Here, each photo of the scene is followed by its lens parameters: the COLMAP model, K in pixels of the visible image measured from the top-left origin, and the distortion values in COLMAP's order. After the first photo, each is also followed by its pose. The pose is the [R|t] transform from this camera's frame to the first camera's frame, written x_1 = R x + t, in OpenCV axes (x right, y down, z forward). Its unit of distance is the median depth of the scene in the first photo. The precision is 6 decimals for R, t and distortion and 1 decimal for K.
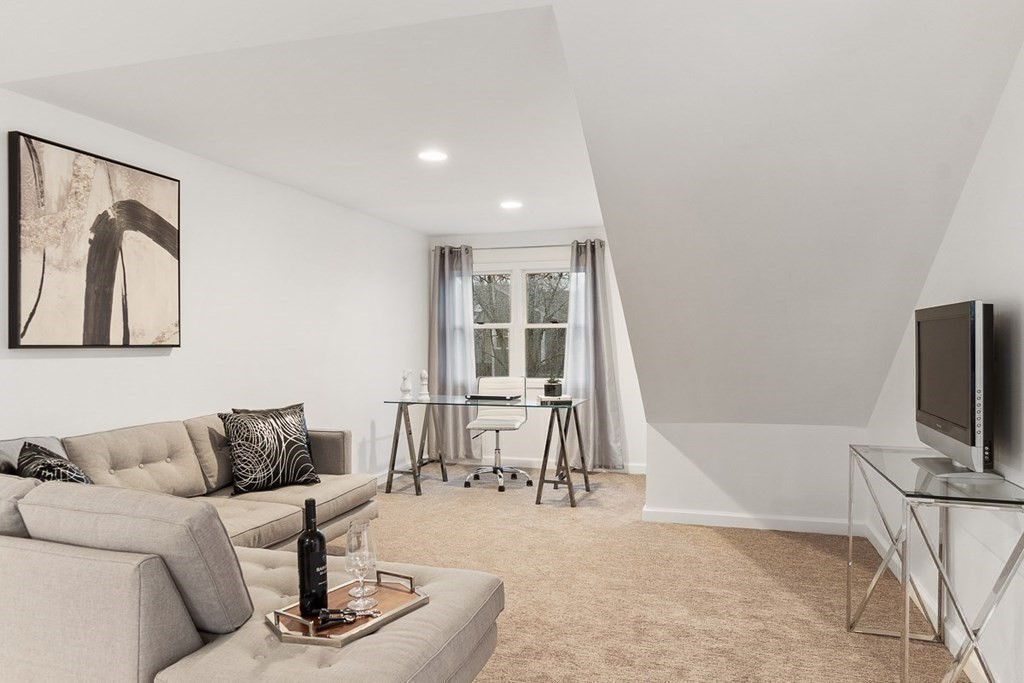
lens RADIAL K [[694.4, 0, 507.8], [0, 694.4, 347.5], [0, 0, 1]] dist [-0.004363, -0.000625]
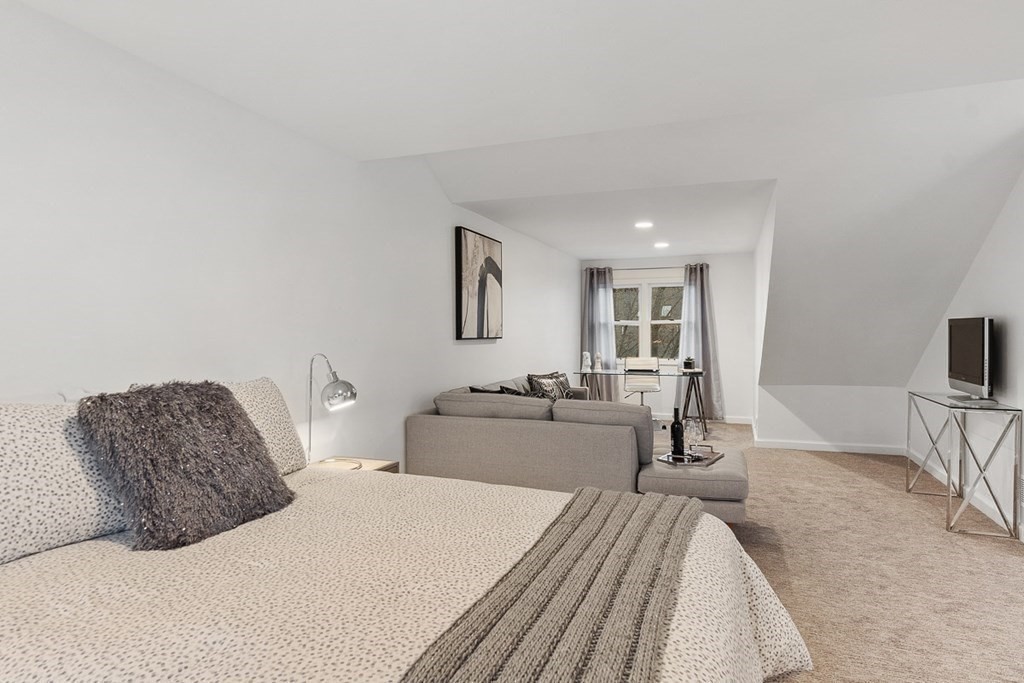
lens RADIAL K [[601.5, 0, 512.0], [0, 601.5, 341.5], [0, 0, 1]] dist [0.004463, 0.000938]
pose [[0.998793, -0.001586, -0.049090, -0.246774], [0.002106, 0.999942, 0.010546, -0.005728], [0.049071, -0.010637, 0.998739, -0.332778]]
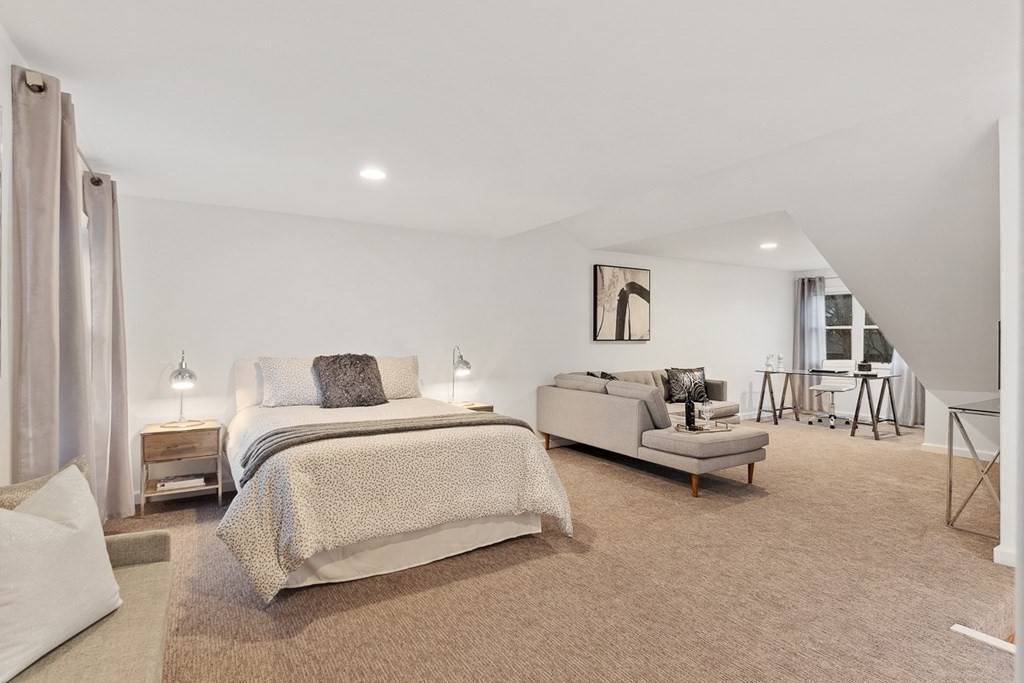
lens RADIAL K [[516.3, 0, 512.0], [0, 516.3, 341.5], [0, 0, 1]] dist [-0.000216, -0.000193]
pose [[0.763873, 0.007088, -0.645327, 0.201492], [-0.004325, 0.999973, 0.005863, -0.003362], [0.645352, -0.001687, 0.763884, -0.428336]]
